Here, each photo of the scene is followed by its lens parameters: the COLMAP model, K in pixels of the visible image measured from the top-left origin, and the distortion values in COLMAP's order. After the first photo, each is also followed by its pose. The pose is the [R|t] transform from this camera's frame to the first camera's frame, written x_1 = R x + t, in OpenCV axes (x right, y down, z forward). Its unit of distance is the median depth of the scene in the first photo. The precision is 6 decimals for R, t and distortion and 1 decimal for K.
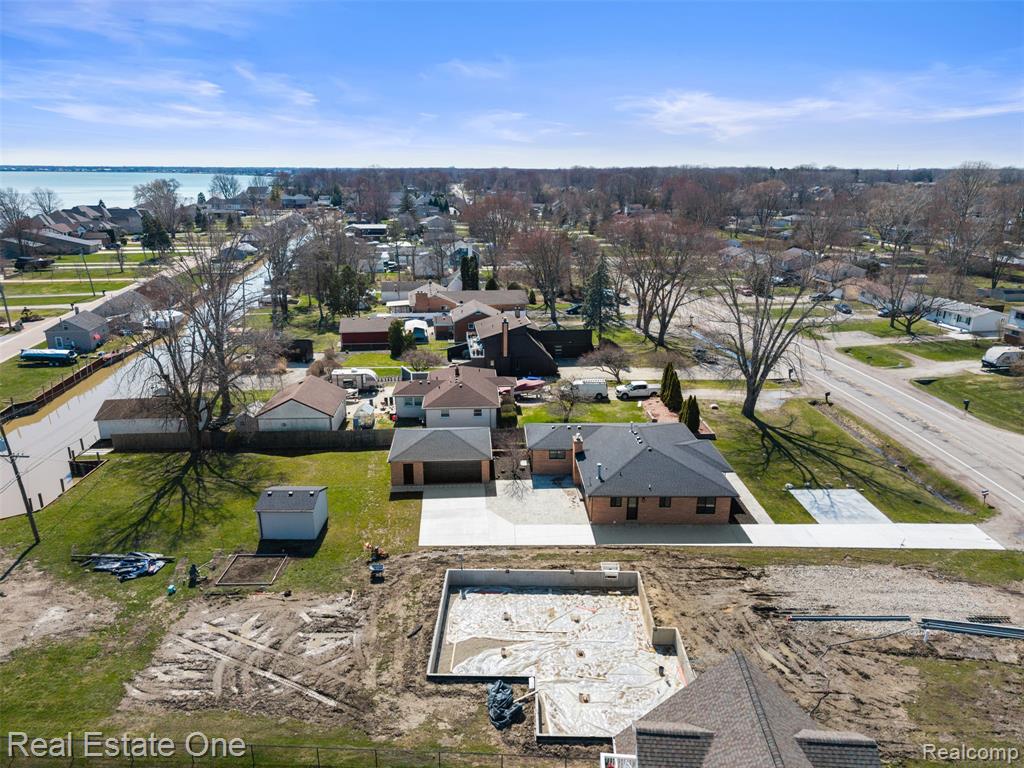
lens RADIAL K [[682.4, 0, 514.9], [0, 682.4, 411.7], [0, 0, 1]] dist [0.002104, -0.001803]
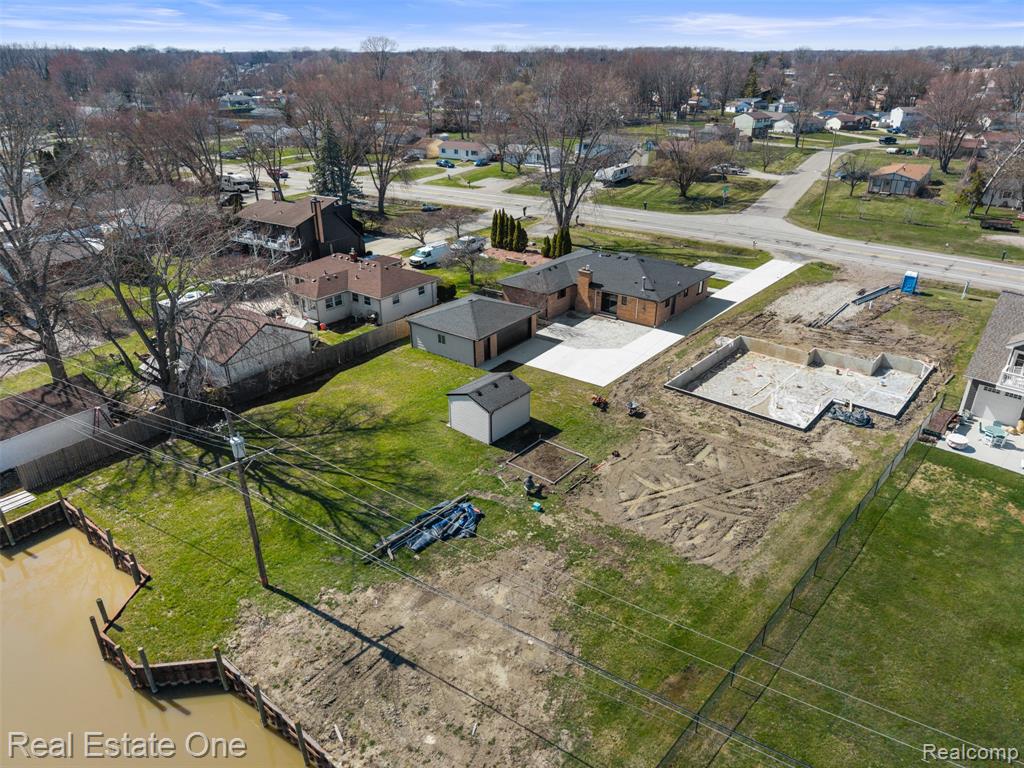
lens RADIAL K [[696.2, 0, 515.6], [0, 696.2, 380.2], [0, 0, 1]] dist [0.011318, -0.015351]
pose [[0.637831, -0.333187, 0.694376, -0.877729], [0.265775, 0.941418, 0.207594, -0.060148], [-0.722866, 0.052138, 0.689018, 0.349483]]
